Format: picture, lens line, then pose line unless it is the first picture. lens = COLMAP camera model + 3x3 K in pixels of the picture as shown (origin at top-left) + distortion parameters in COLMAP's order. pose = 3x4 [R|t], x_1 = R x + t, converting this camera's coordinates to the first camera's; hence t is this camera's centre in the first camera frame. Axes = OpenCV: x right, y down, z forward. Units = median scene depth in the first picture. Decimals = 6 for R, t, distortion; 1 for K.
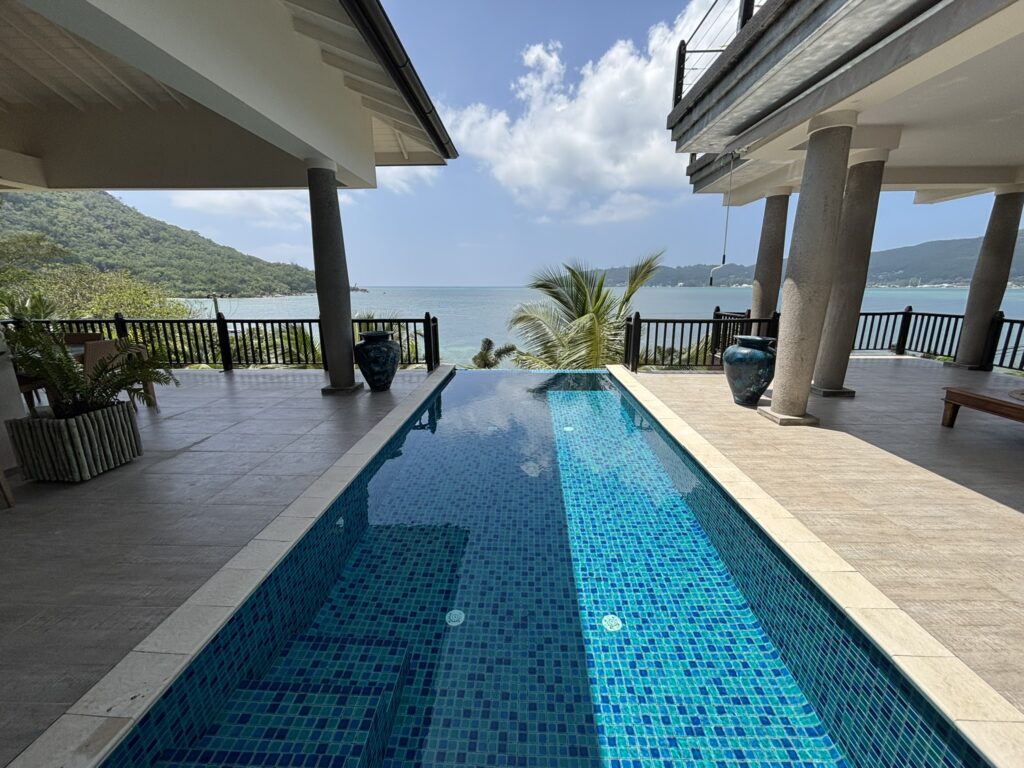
lens RADIAL K [[417.7, 0, 502.0], [0, 417.7, 376.7], [0, 0, 1]] dist [0.000032, -0.000482]
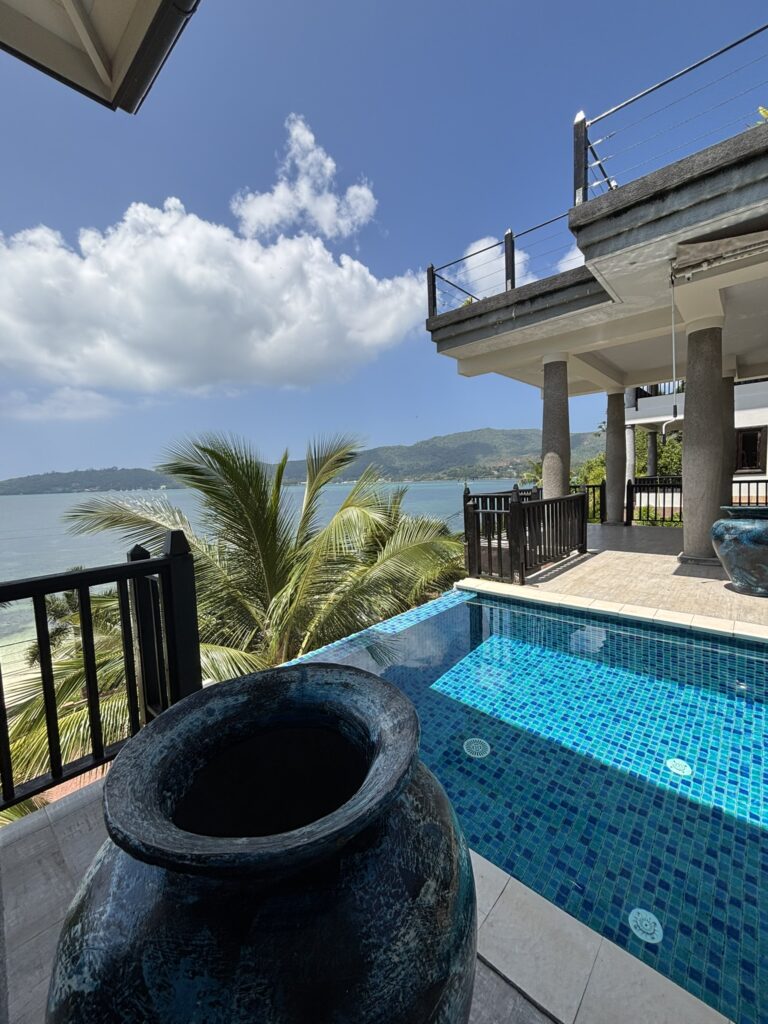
lens RADIAL K [[417.7, 0, 385.5], [0, 417.7, 511.0], [0, 0, 1]] dist [0.000032, -0.000482]
pose [[0.625623, -0.081368, 0.775870, -0.269959], [0.203884, 0.977034, -0.061938, -0.131416], [-0.753012, 0.196938, 0.627845, 0.712466]]
